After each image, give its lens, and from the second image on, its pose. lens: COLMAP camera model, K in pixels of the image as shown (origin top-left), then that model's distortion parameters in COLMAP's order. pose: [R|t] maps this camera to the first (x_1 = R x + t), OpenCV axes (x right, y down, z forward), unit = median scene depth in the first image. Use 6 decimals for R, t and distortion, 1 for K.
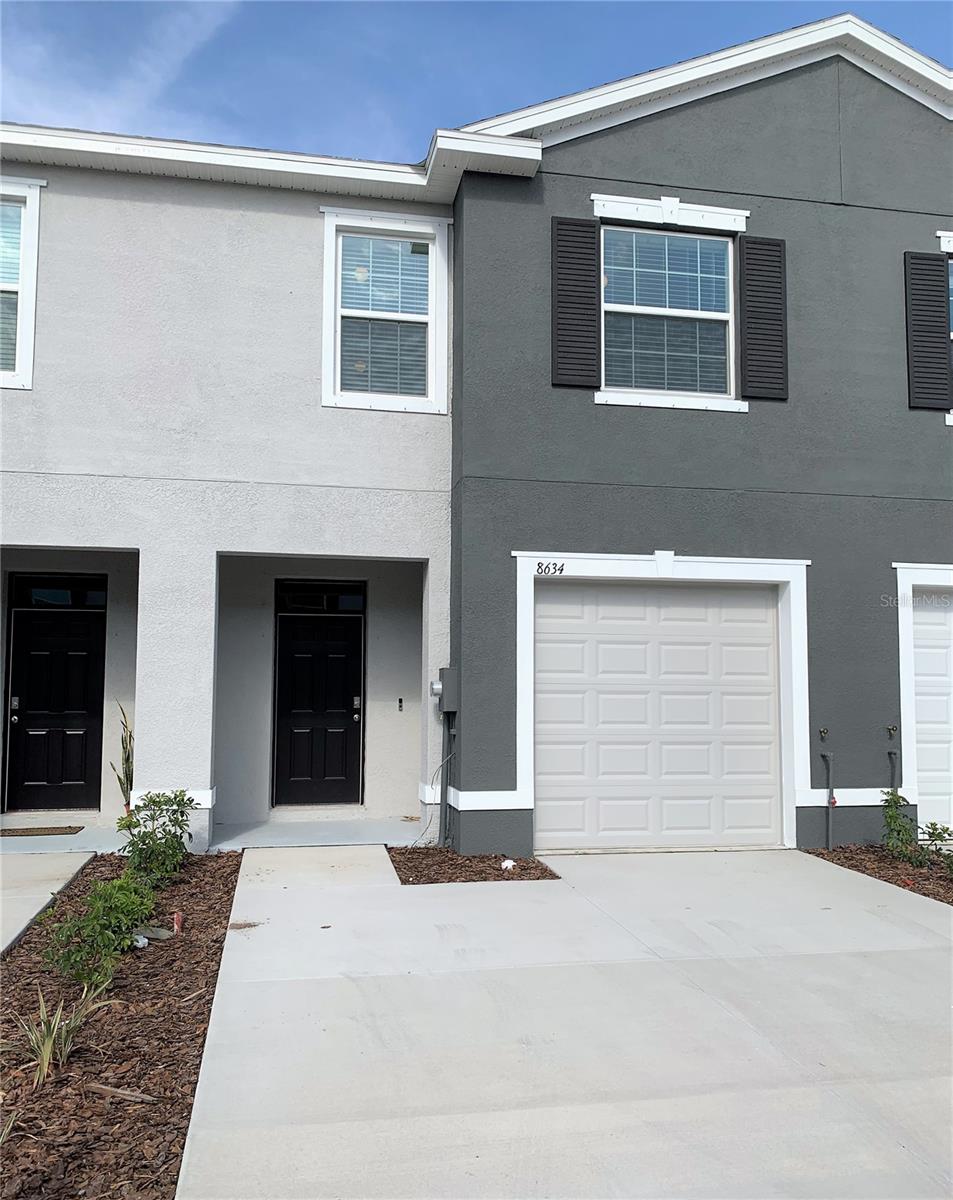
lens RADIAL K [[978.8, 0, 476.5], [0, 978.8, 600.0], [0, 0, 1]] dist [-0.006110, 0.018252]
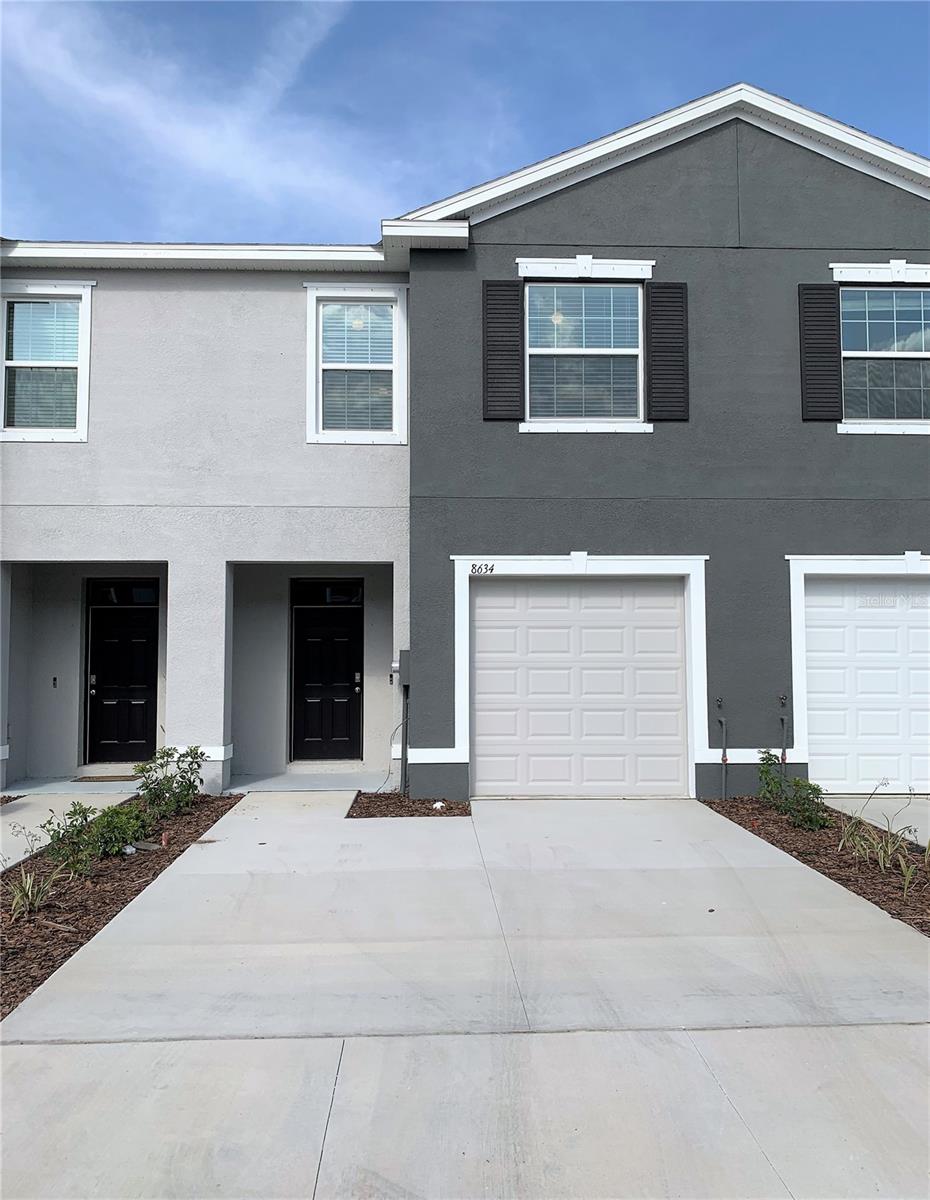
lens RADIAL K [[950.5, 0, 465.2], [0, 950.5, 581.7], [0, 0, 1]] dist [0.009669, -0.004050]
pose [[0.988200, -0.021037, -0.151716, 0.226251], [0.022272, 0.999731, 0.006447, -0.023185], [0.151540, -0.009750, 0.988403, -0.181293]]
